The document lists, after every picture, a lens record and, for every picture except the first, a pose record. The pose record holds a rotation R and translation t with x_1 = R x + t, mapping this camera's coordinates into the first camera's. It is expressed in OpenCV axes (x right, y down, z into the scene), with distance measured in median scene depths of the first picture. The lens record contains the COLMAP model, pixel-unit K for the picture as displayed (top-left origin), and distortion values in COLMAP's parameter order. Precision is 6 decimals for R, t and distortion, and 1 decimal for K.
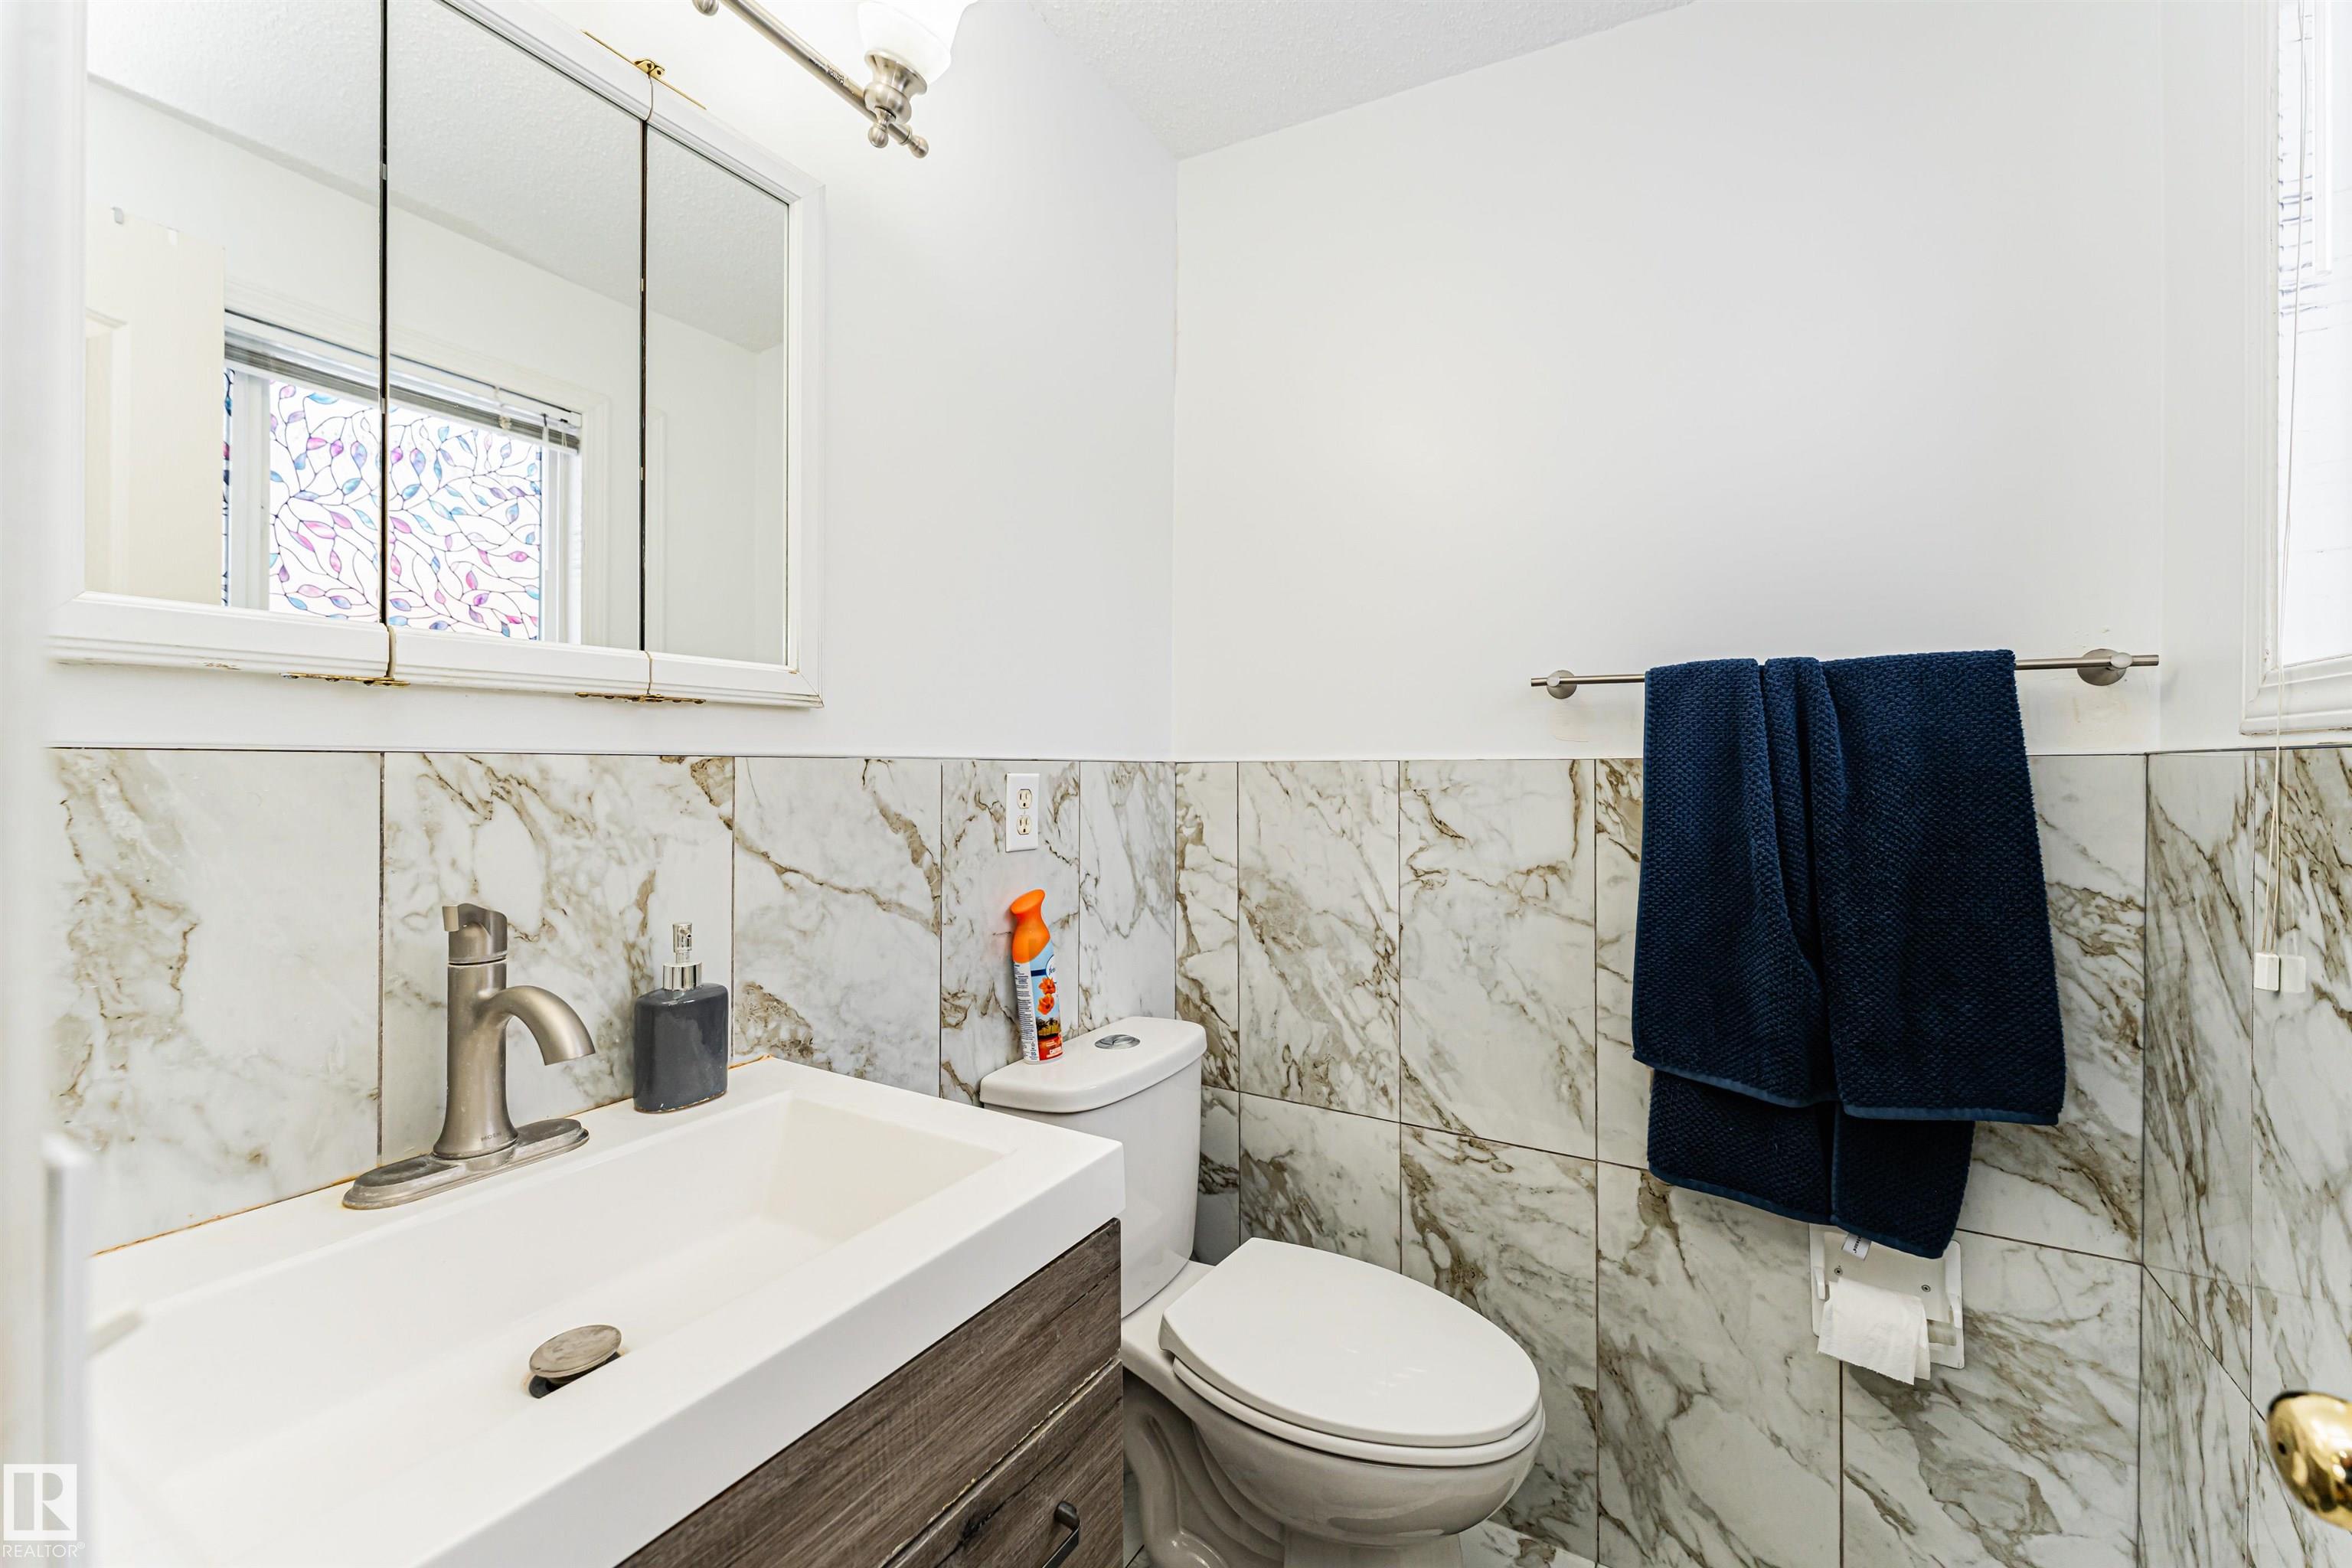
lens RADIAL K [[959.8, 0, 1174.3], [0, 959.8, 773.5], [0, 0, 1]] dist [-0.004435, 0.002193]
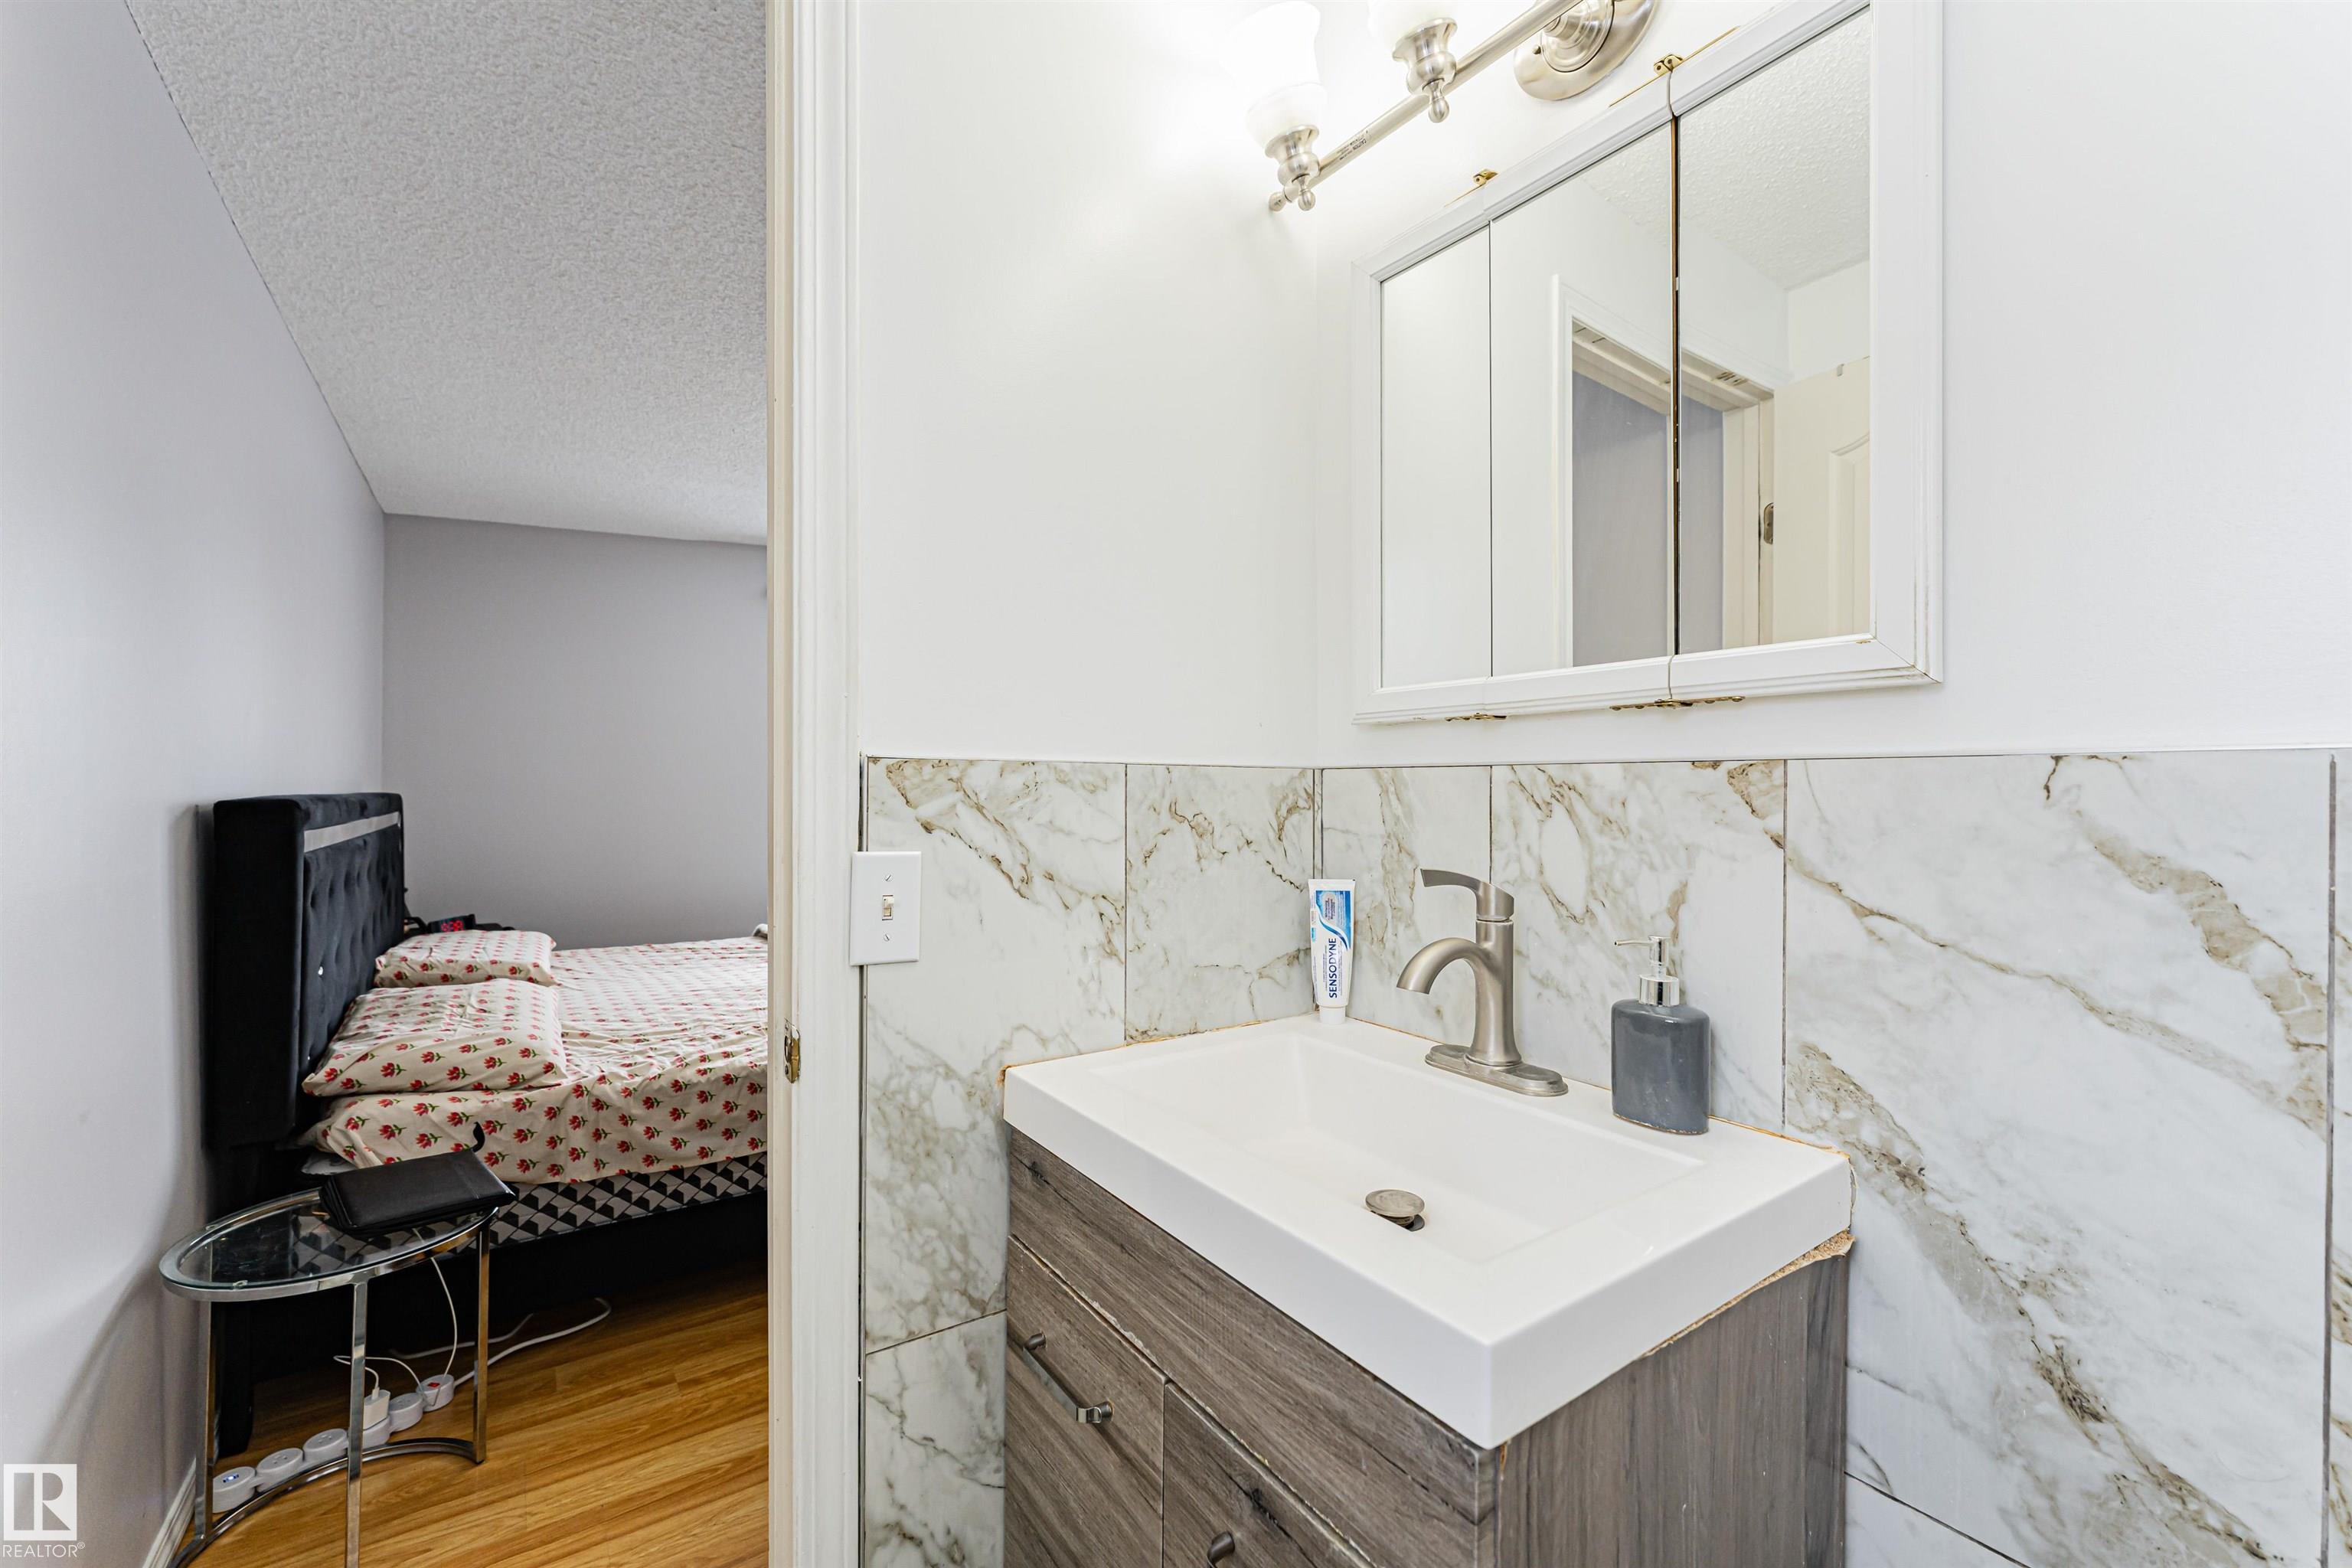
lens RADIAL K [[959.8, 0, 1173.7], [0, 959.8, 773.6], [0, 0, 1]] dist [-0.004435, 0.002193]
pose [[-0.417629, -0.002623, -0.908614, 0.592818], [0.003667, 0.999983, -0.004572, -0.004603], [0.908610, -0.005242, -0.417613, 1.016423]]
